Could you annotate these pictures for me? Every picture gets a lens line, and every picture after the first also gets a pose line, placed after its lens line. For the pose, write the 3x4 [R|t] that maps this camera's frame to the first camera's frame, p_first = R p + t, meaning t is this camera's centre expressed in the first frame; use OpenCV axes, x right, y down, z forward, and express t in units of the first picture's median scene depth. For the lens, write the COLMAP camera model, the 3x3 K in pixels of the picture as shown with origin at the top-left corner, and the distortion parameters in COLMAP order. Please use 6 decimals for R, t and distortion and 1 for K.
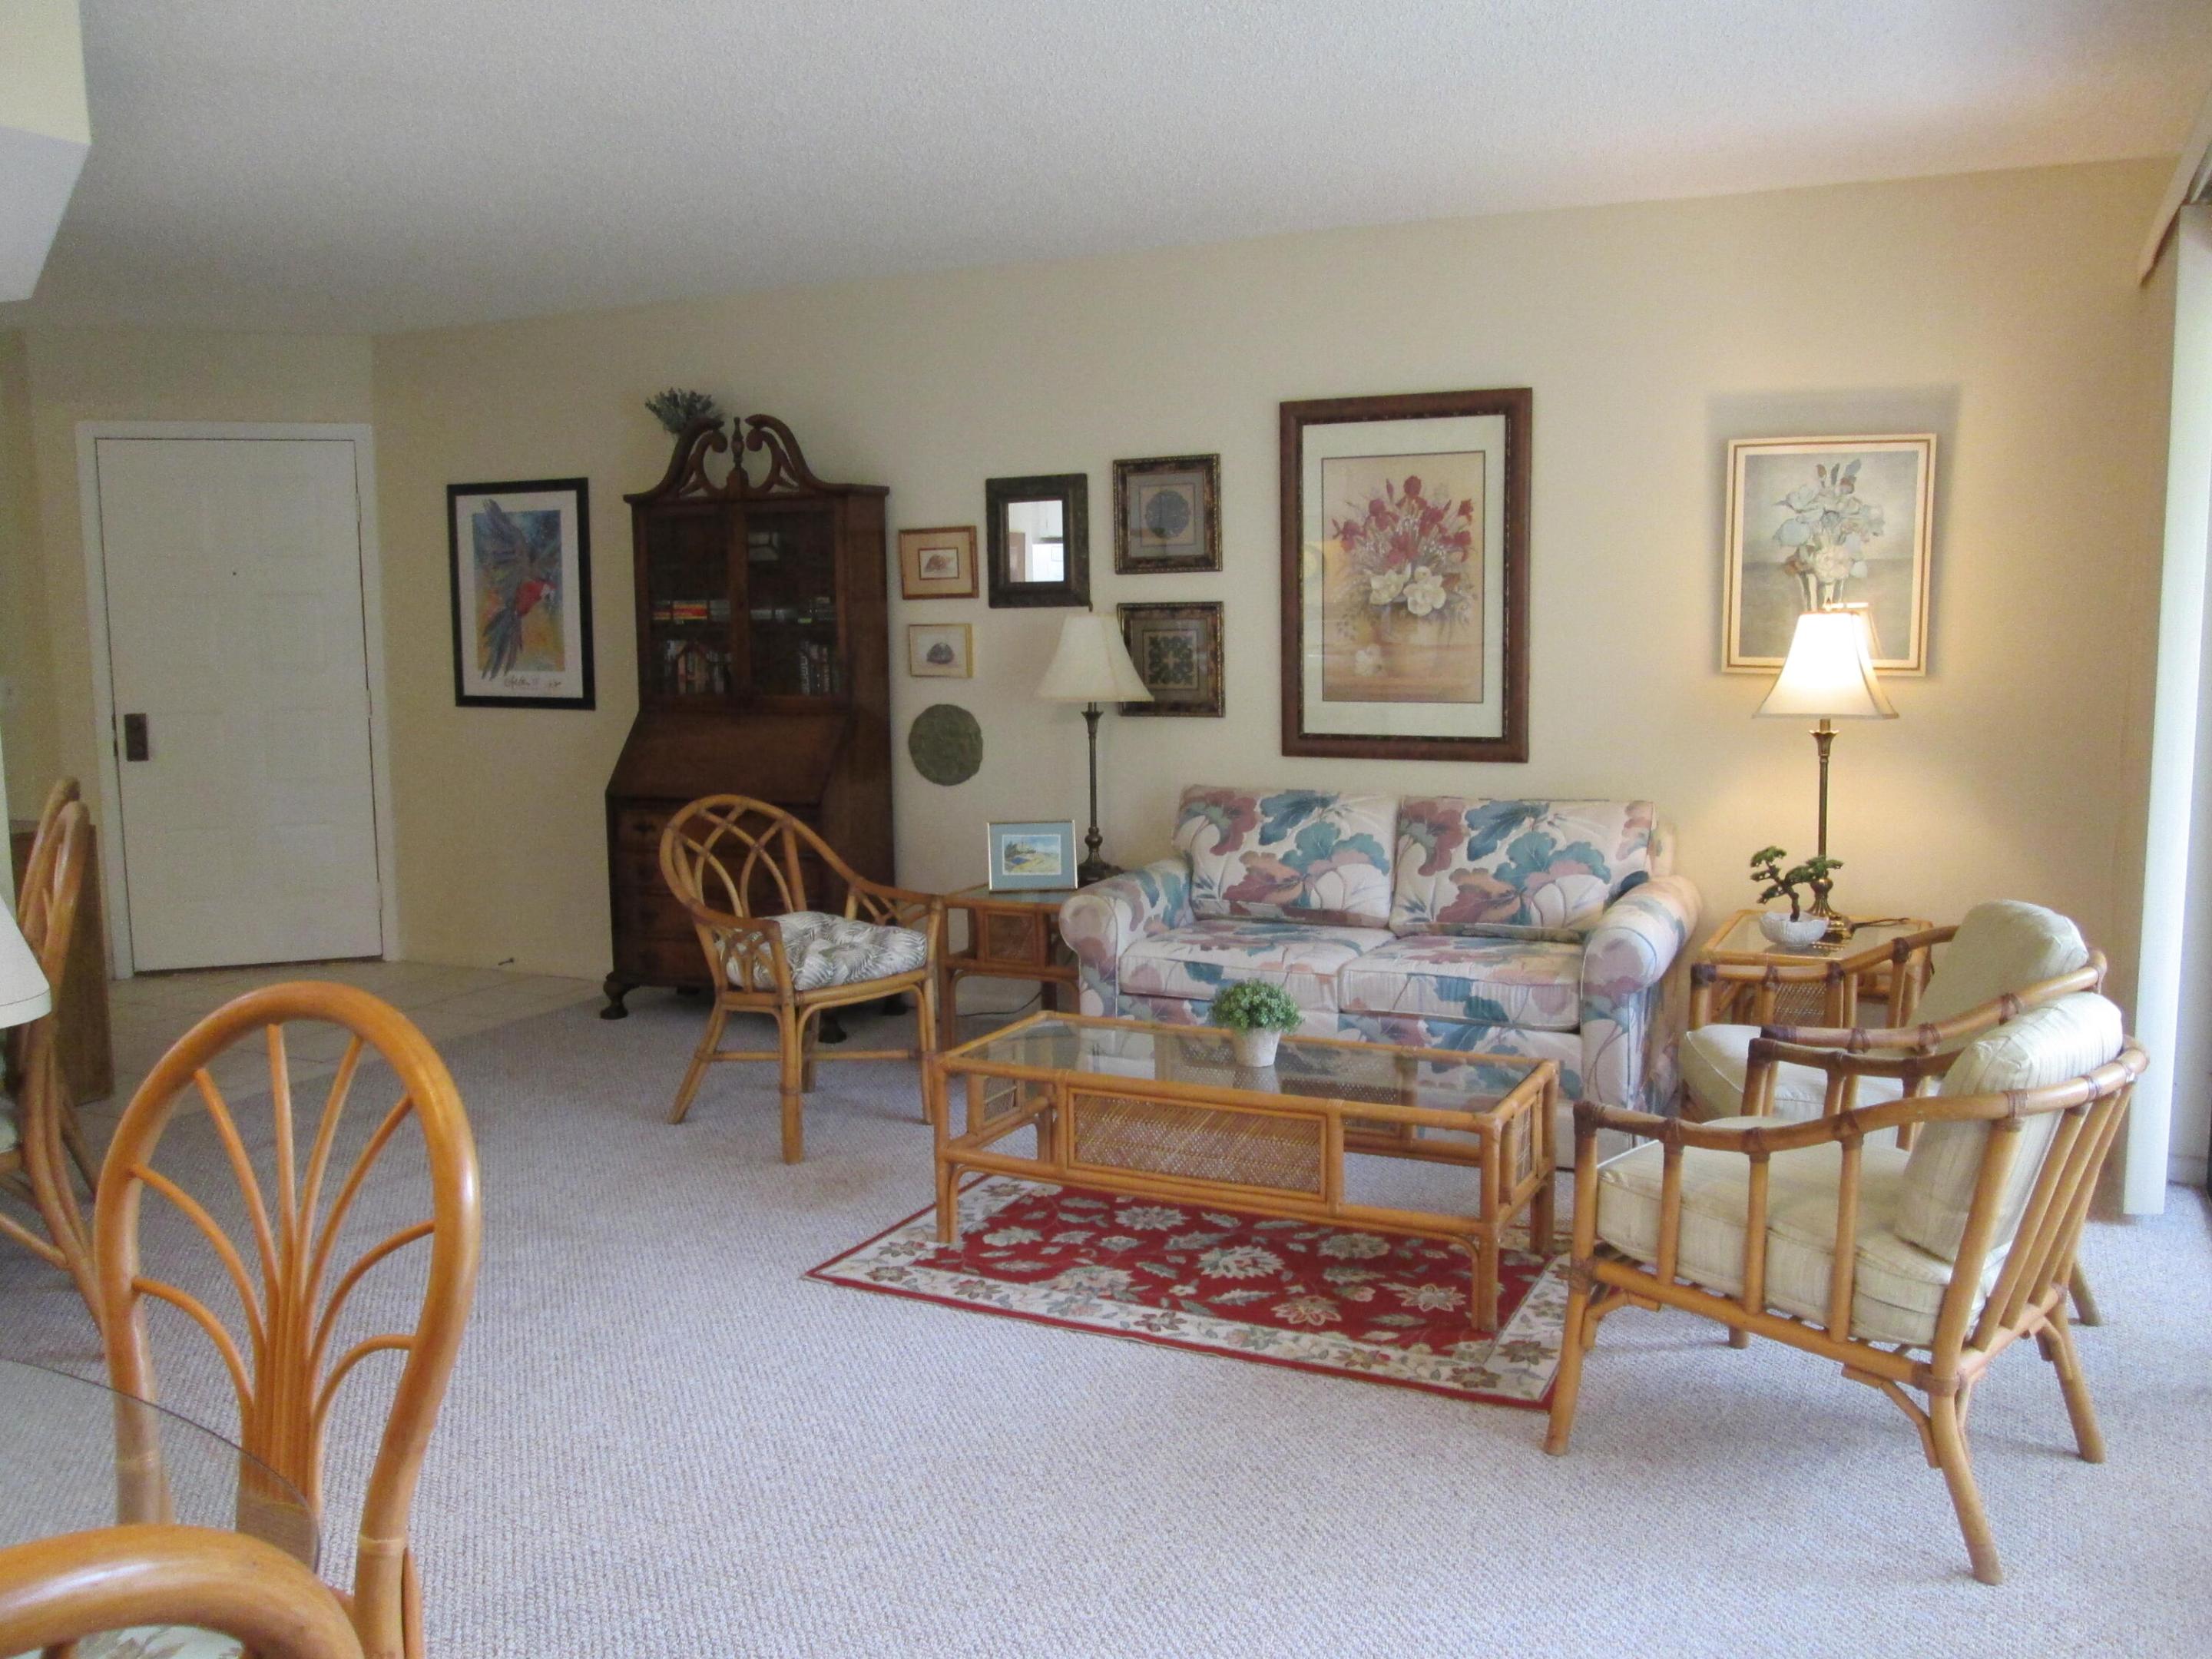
lens RADIAL K [[1848.4, 0, 1105.6], [0, 1848.4, 829.1], [0, 0, 1]] dist [-0.064046, 0.042113]
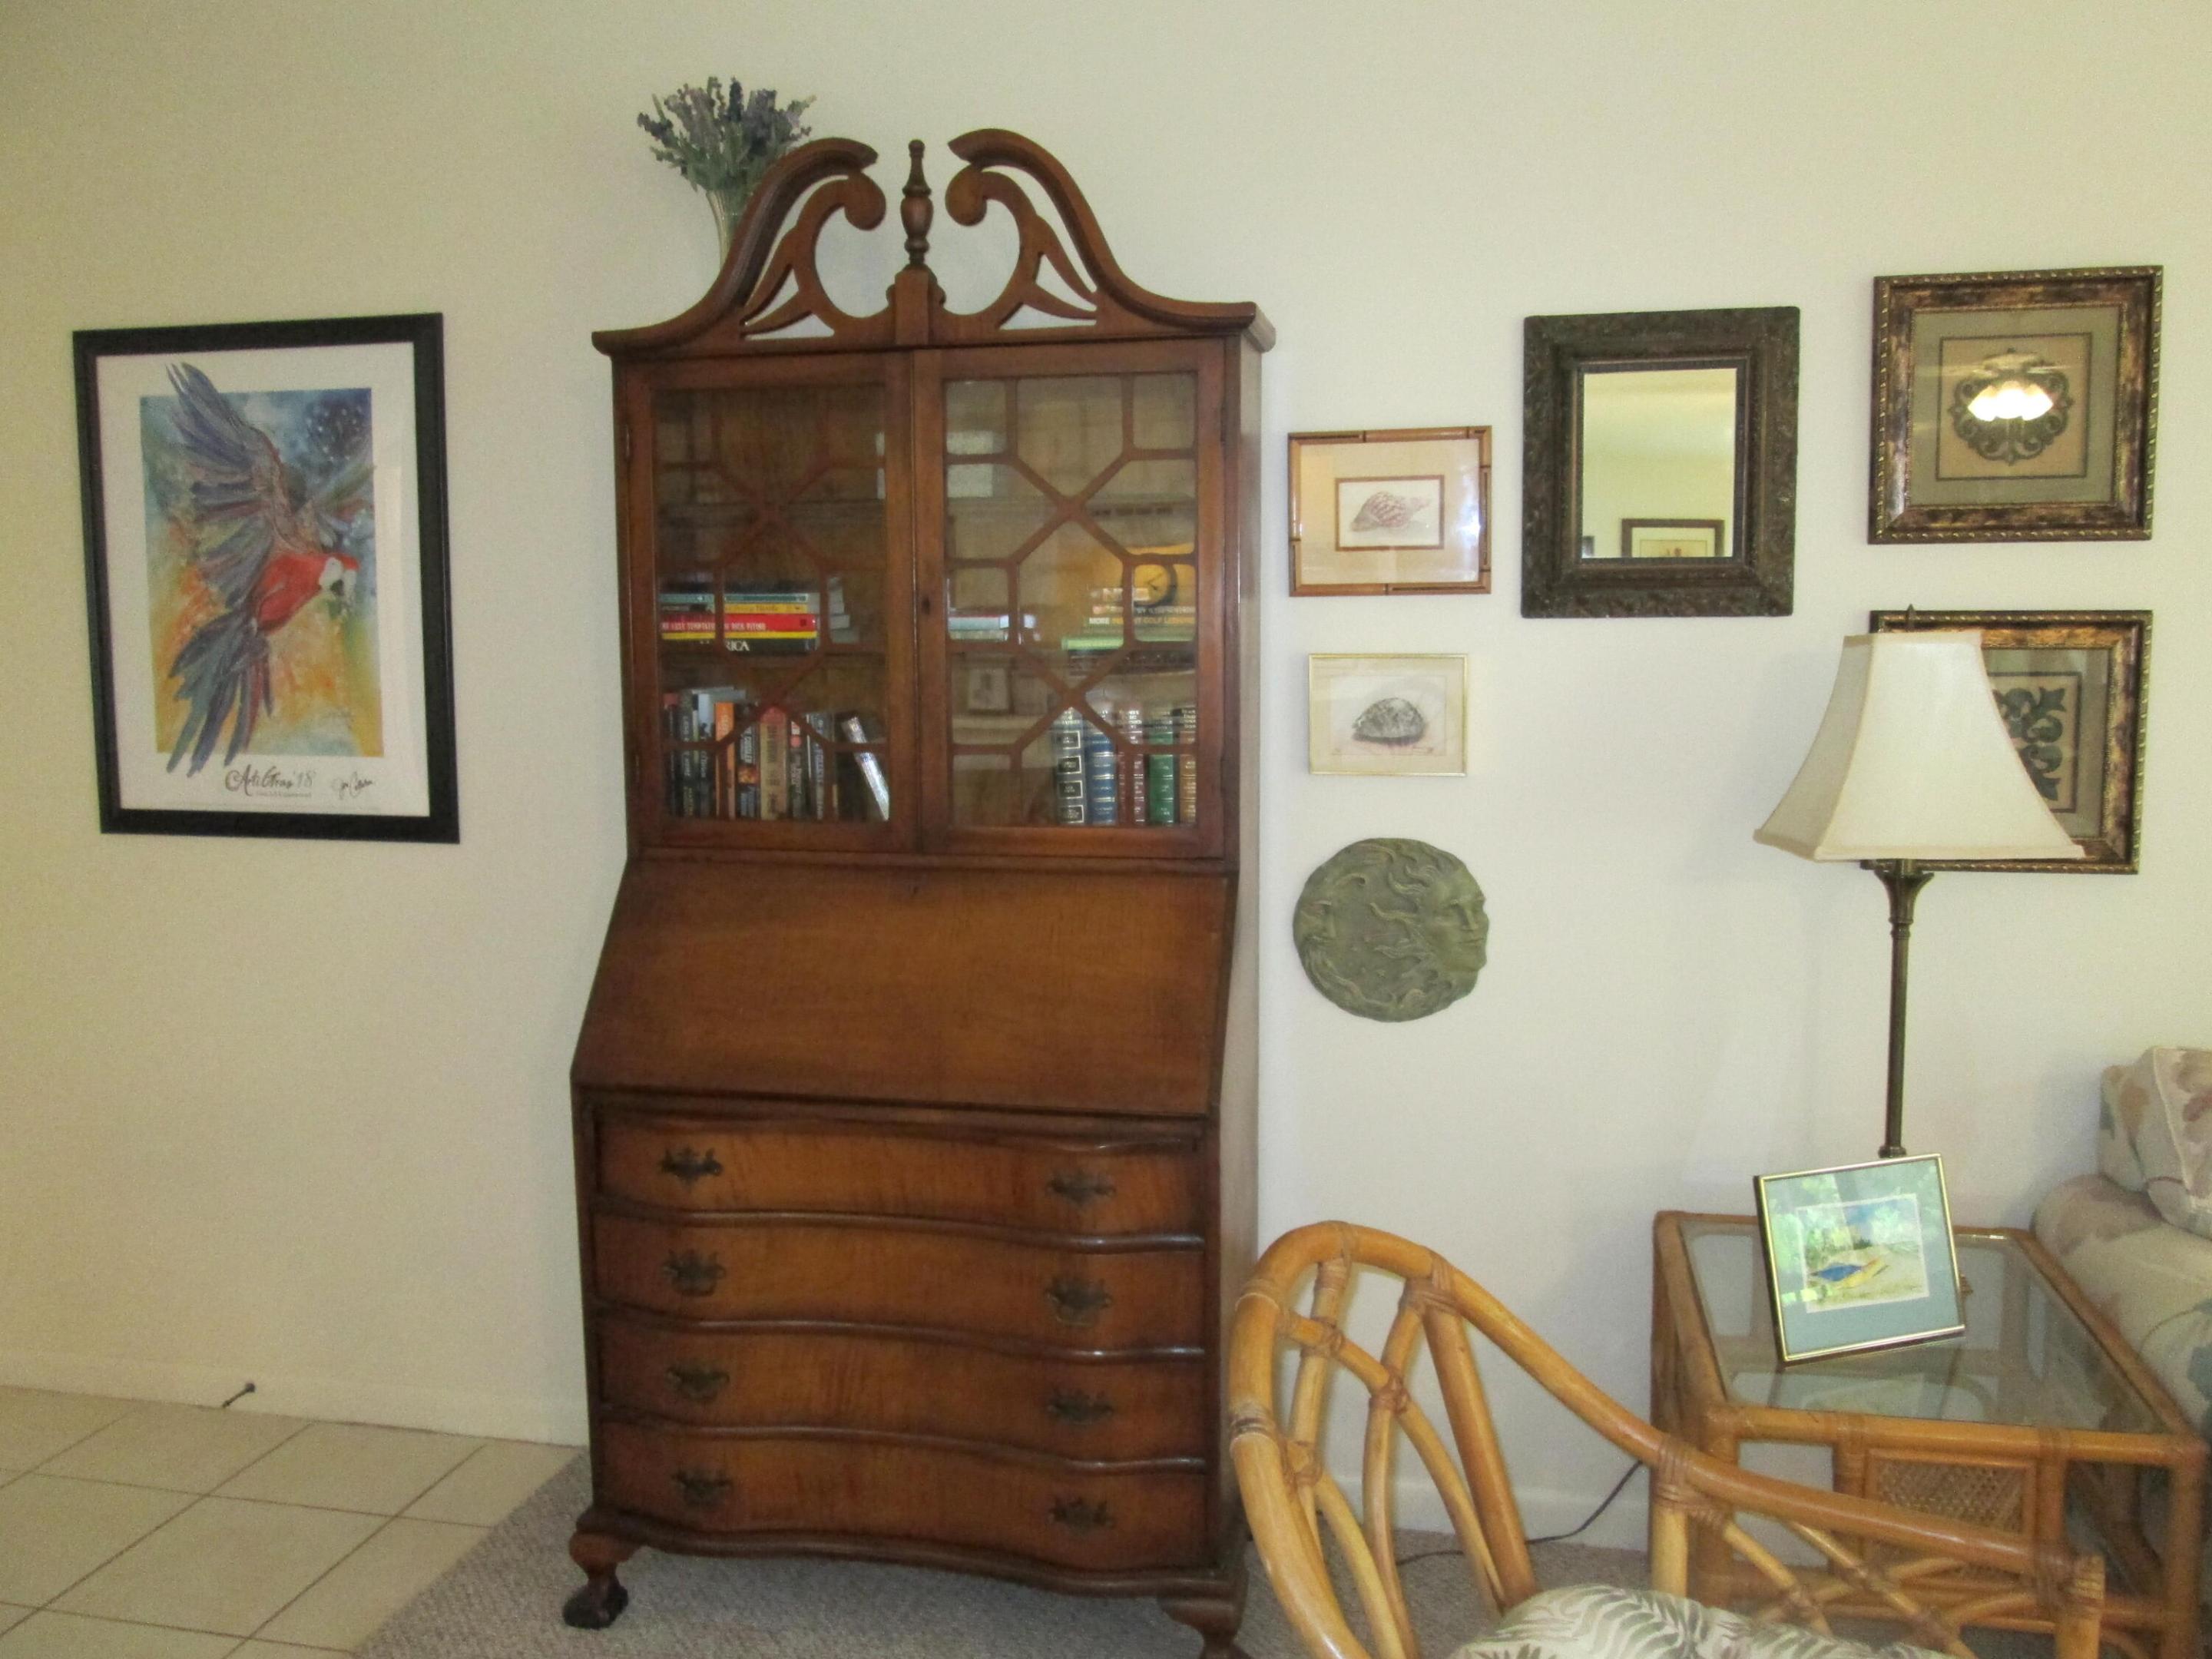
lens RADIAL K [[1848.4, 0, 1169.3], [0, 1848.4, 840.7], [0, 0, 1]] dist [-0.064046, 0.042113]
pose [[0.968810, -0.020807, 0.246929, -0.242967], [0.022902, 0.999722, -0.005614, -0.064908], [-0.246743, 0.011094, 0.969017, 0.583153]]
